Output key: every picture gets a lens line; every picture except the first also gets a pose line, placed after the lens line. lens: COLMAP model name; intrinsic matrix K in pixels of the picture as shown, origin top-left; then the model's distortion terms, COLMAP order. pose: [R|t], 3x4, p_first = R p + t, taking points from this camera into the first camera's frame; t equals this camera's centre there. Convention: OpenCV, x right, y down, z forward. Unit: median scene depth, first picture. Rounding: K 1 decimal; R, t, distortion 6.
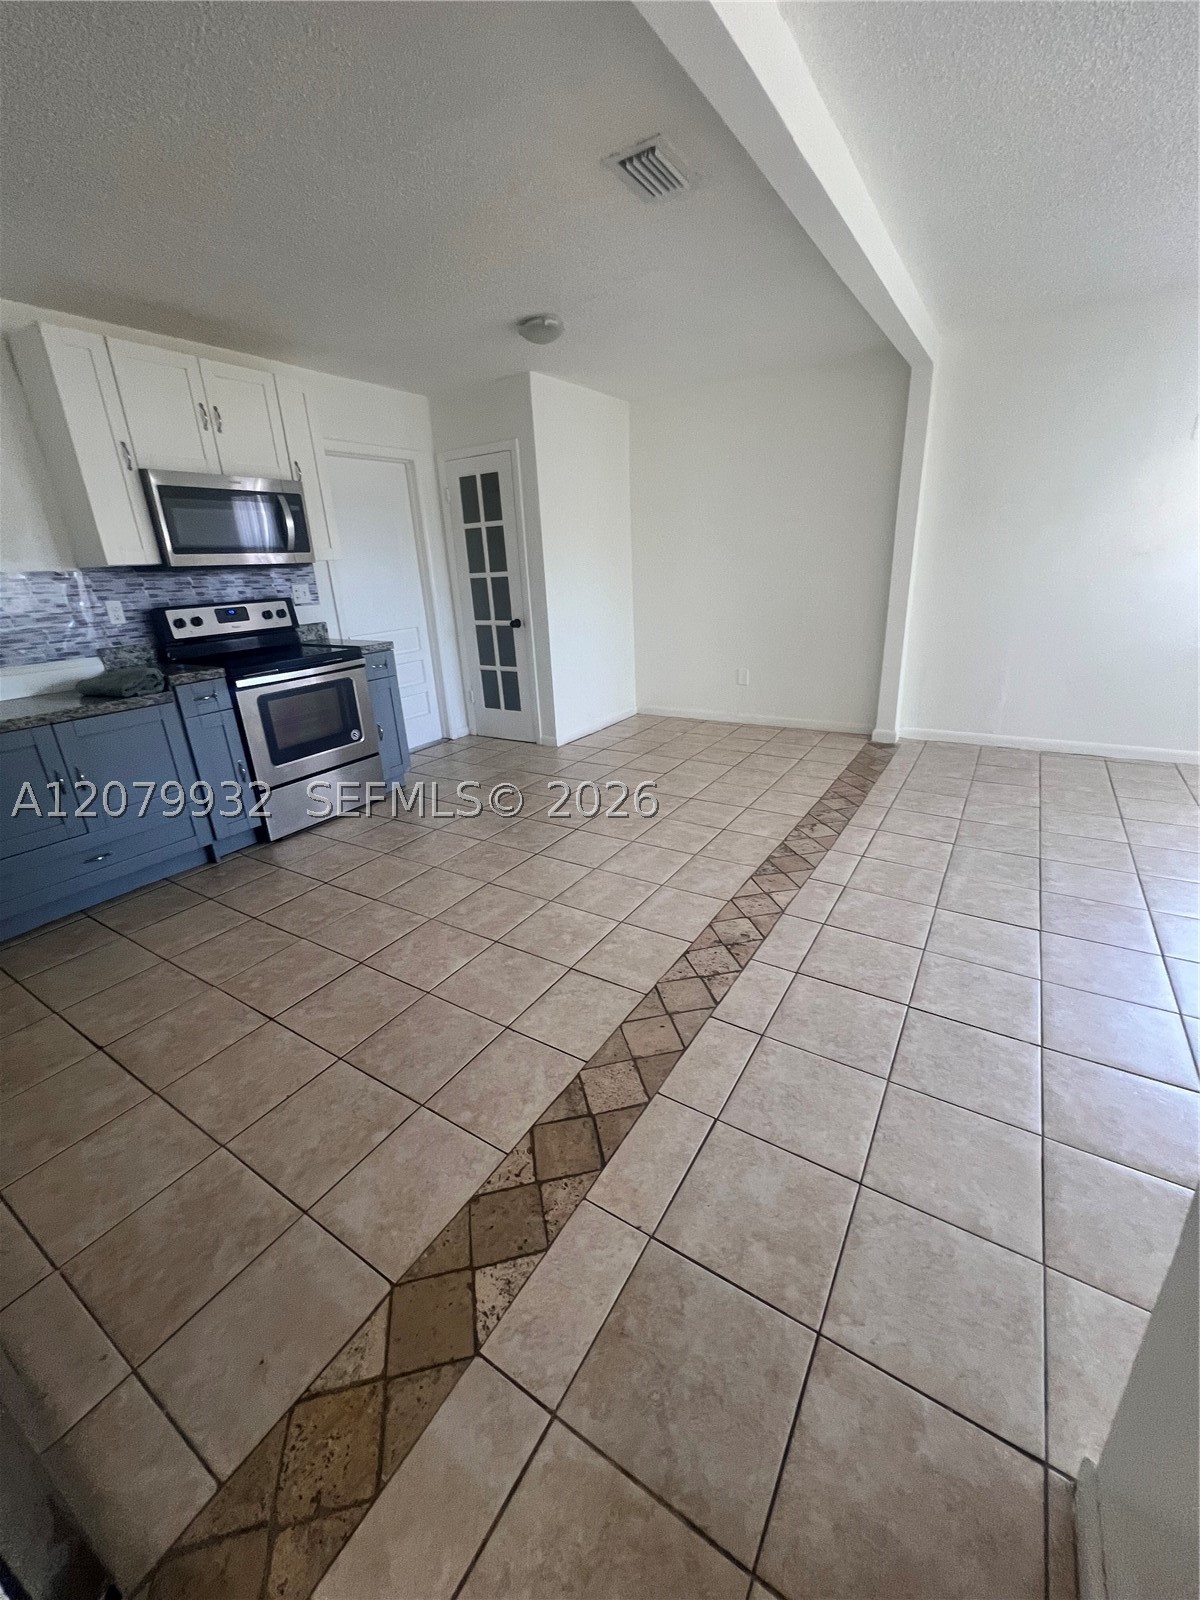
lens RADIAL K [[640.0, 0, 600.6], [0, 640.0, 794.4], [0, 0, 1]] dist [-0.001951, 0.001035]
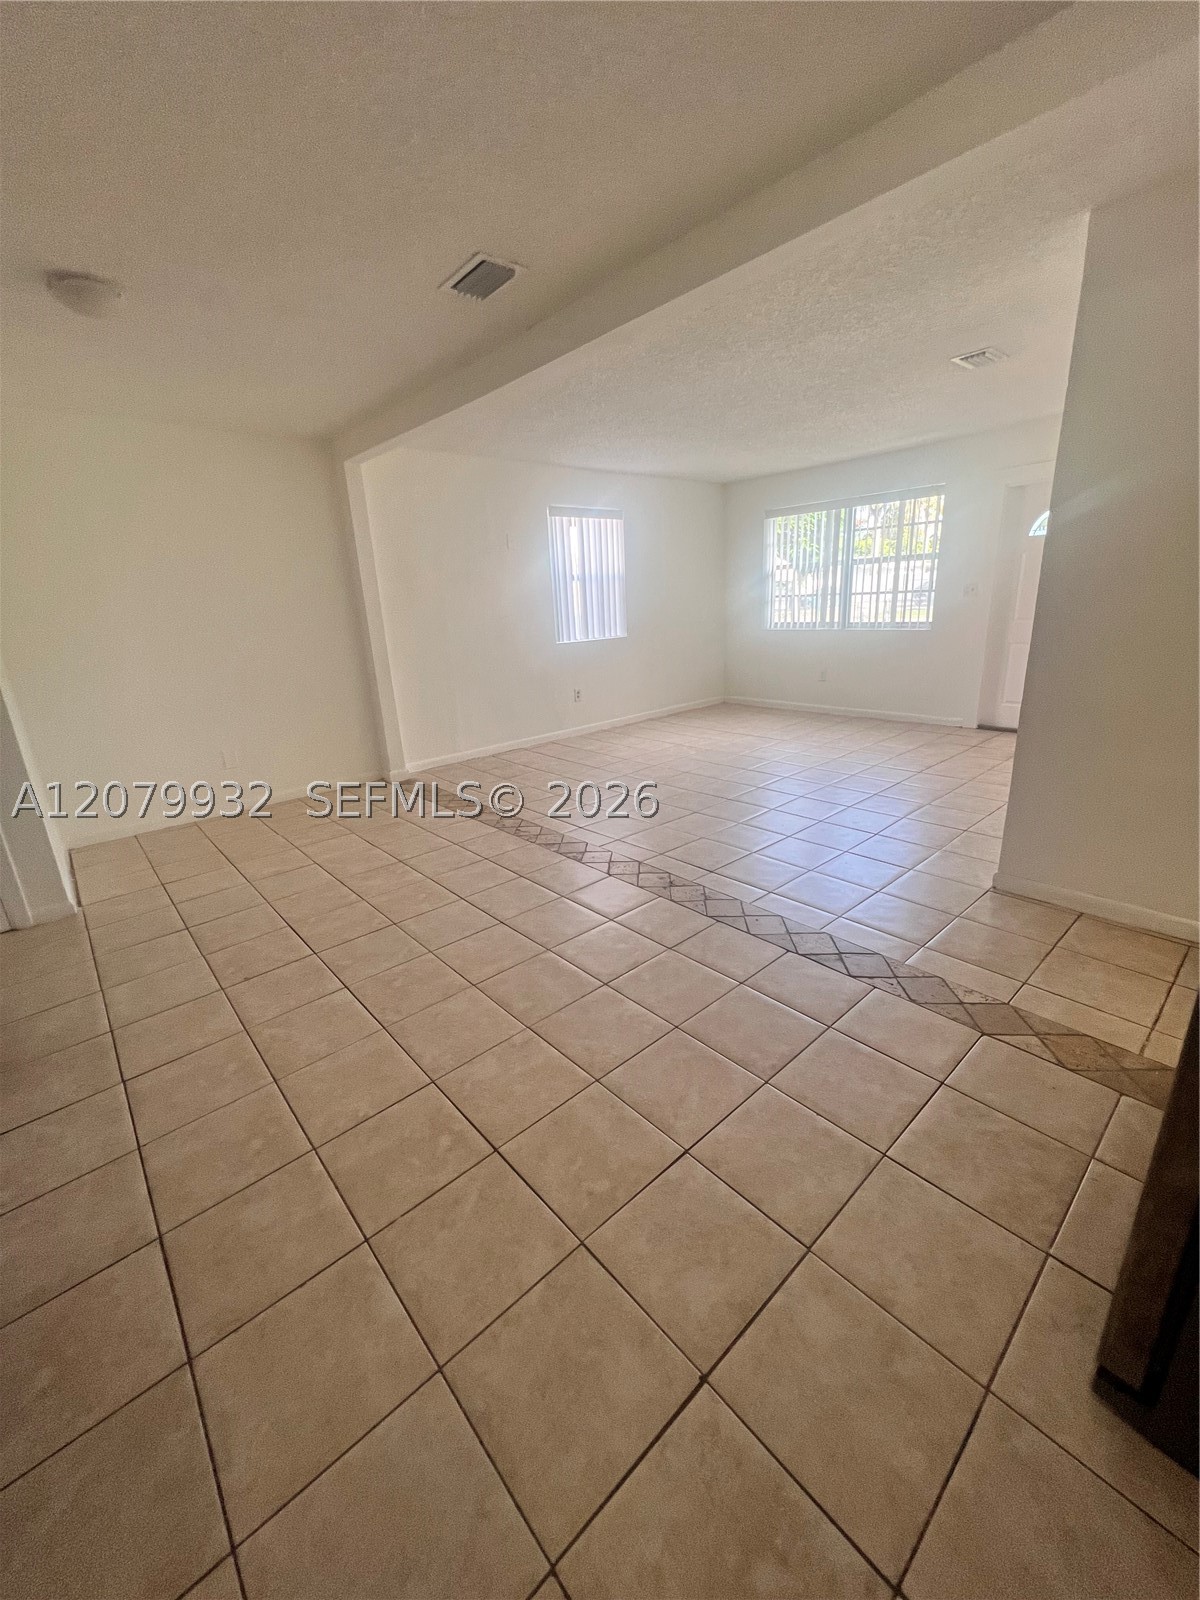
lens RADIAL K [[640.0, 0, 603.0], [0, 640.0, 789.7], [0, 0, 1]] dist [-0.001951, 0.001035]
pose [[0.275826, -0.244222, 0.929664, -0.775481], [0.364258, 0.921603, 0.134031, -0.134203], [-0.889514, 0.301669, 0.343162, 0.458065]]
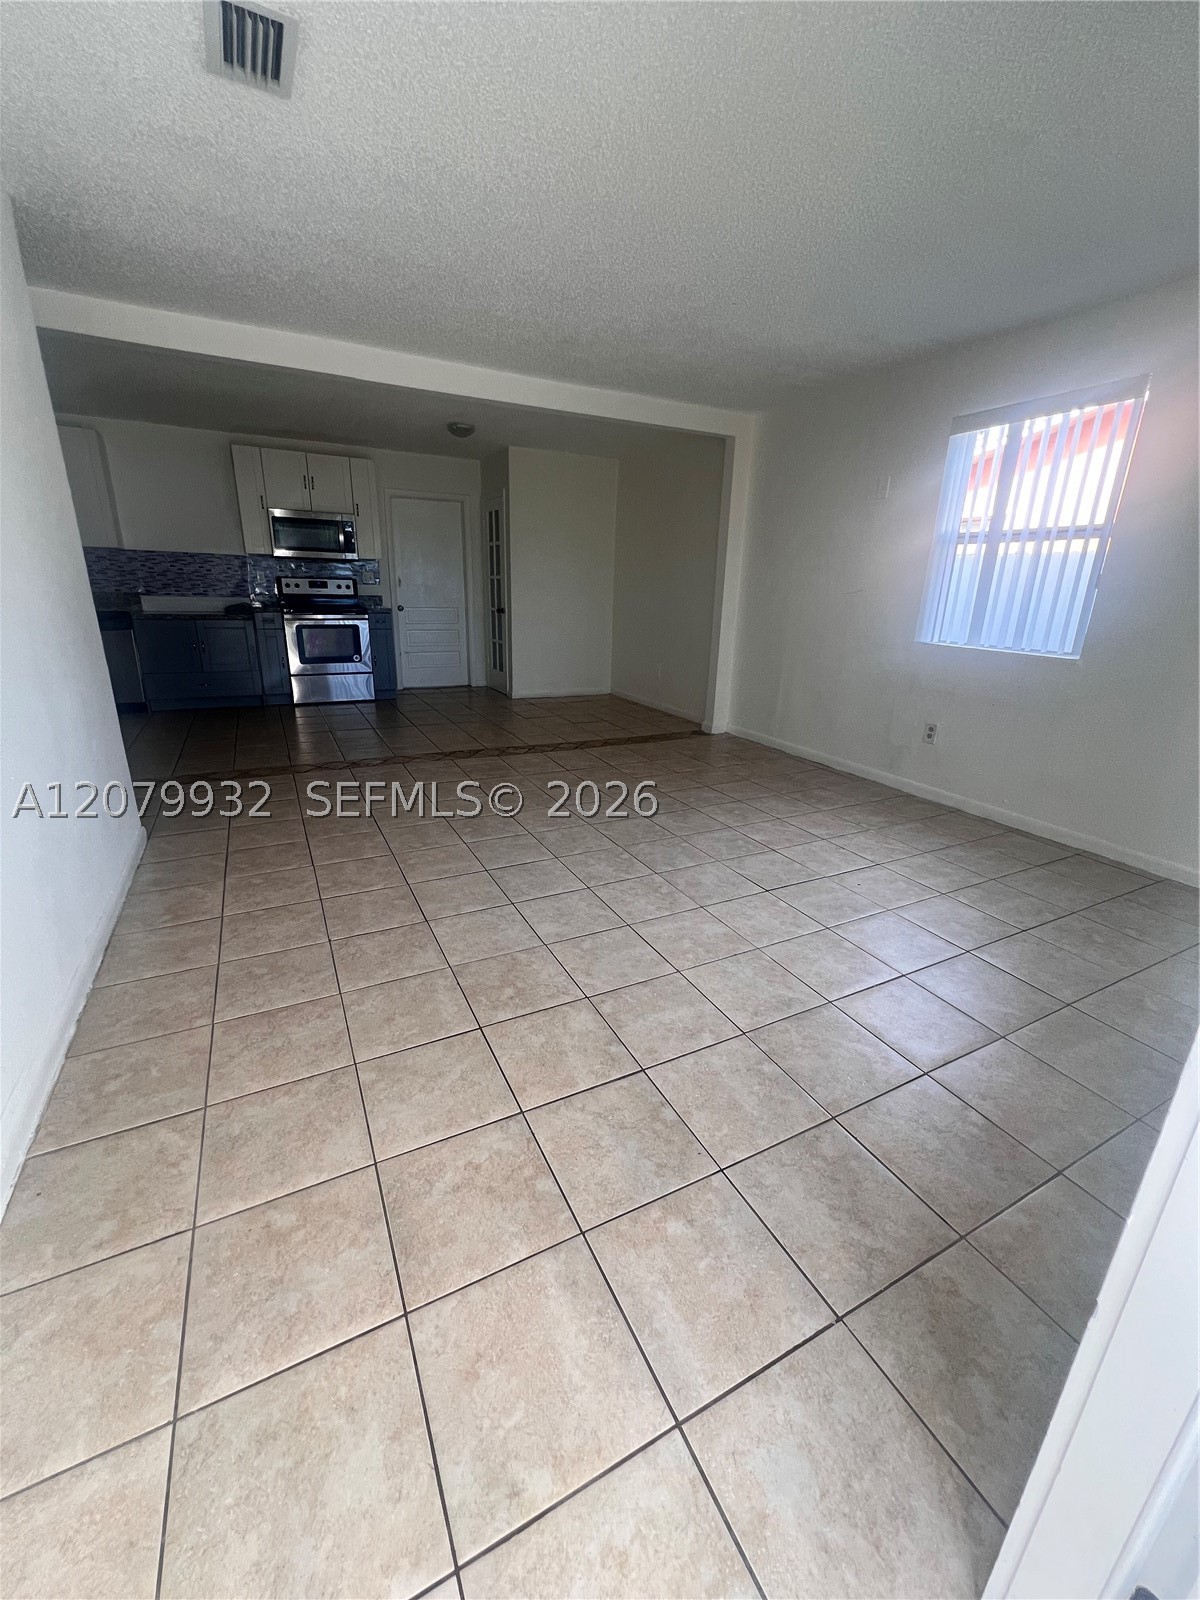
lens RADIAL K [[640.0, 0, 602.0], [0, 640.0, 791.1], [0, 0, 1]] dist [-0.001951, 0.001035]
pose [[0.862789, 0.222743, -0.453850, 1.295140], [-0.236822, 0.971193, 0.026439, 0.066378], [0.446665, 0.084671, 0.890686, -0.271756]]
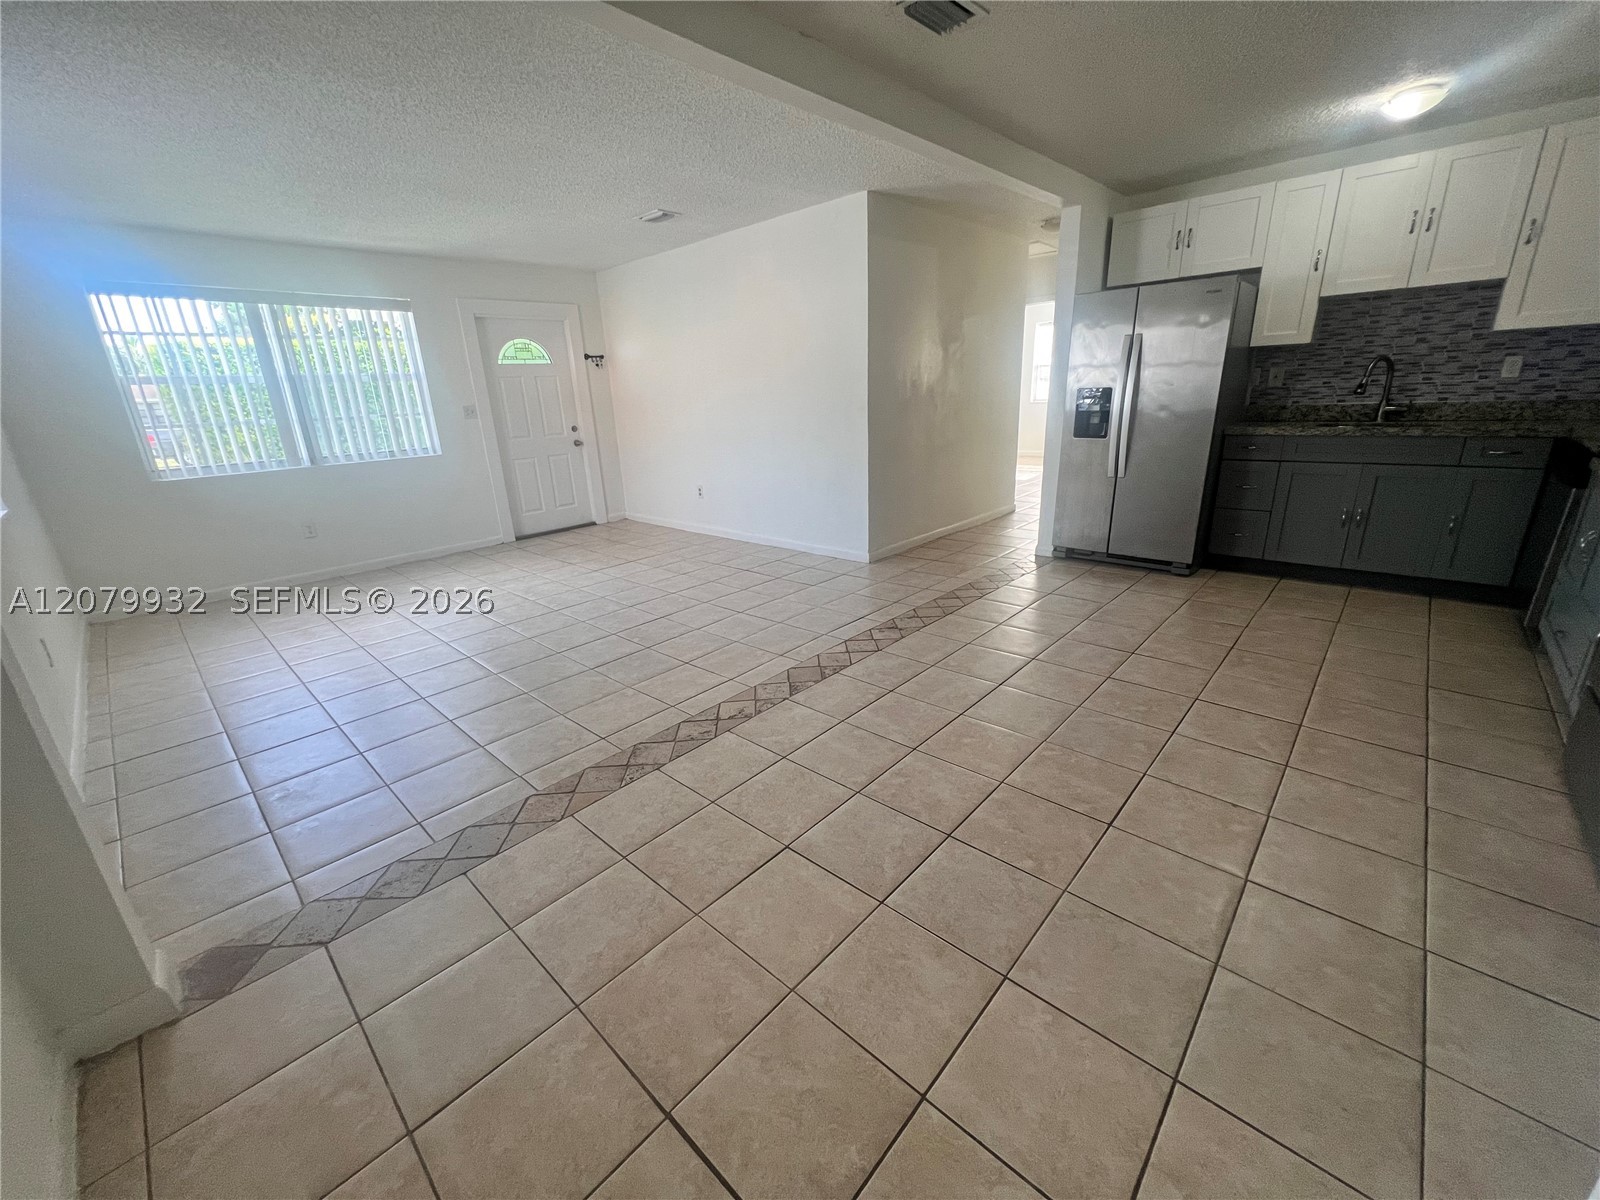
lens RADIAL K [[640.0, 0, 793.4], [0, 640.0, 597.1], [0, 0, 1]] dist [-0.001951, 0.001035]
pose [[-0.977829, 0.032267, 0.206904, 0.089353], [0.152582, 0.786495, 0.598452, -0.589848], [-0.143418, 0.616753, -0.773981, 1.643574]]
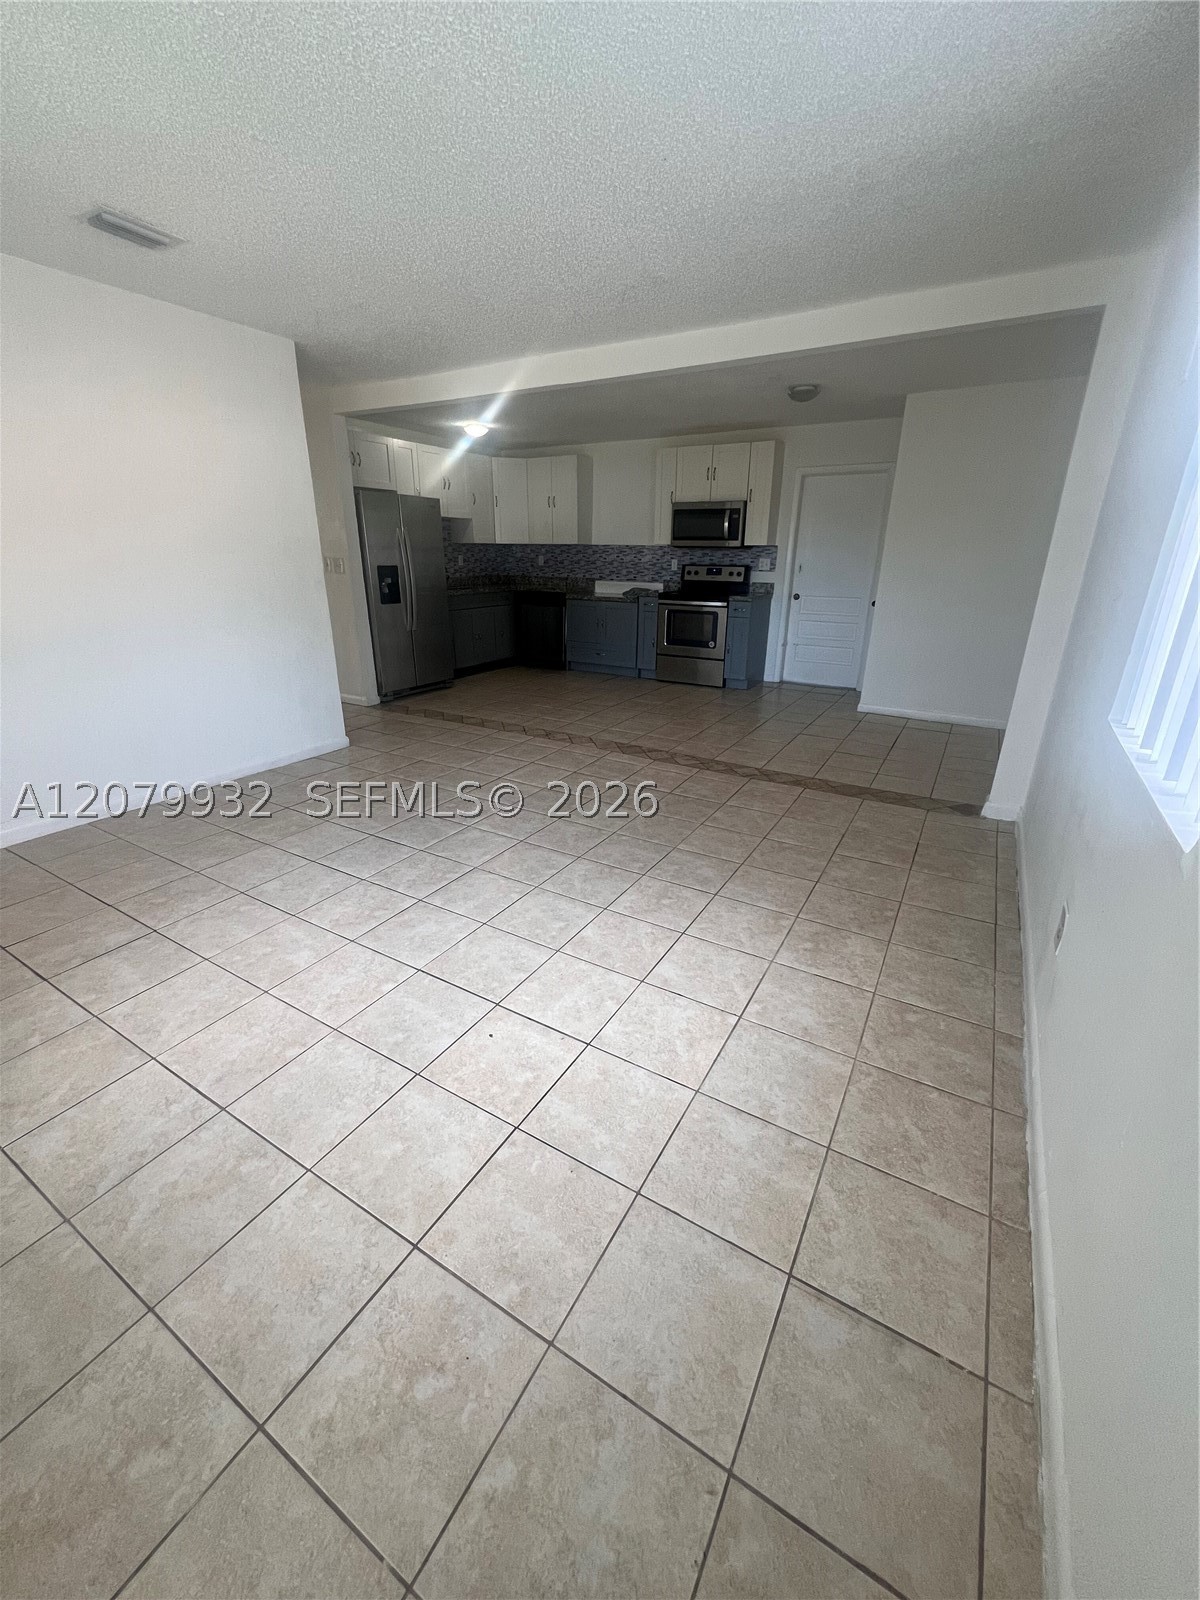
lens RADIAL K [[640.0, 0, 602.5], [0, 640.0, 793.6], [0, 0, 1]] dist [-0.001951, 0.001035]
pose [[0.035473, 0.400370, -0.915667, 1.706776], [-0.351726, 0.862624, 0.363551, -0.334899], [0.935431, 0.309167, 0.171420, 0.653235]]
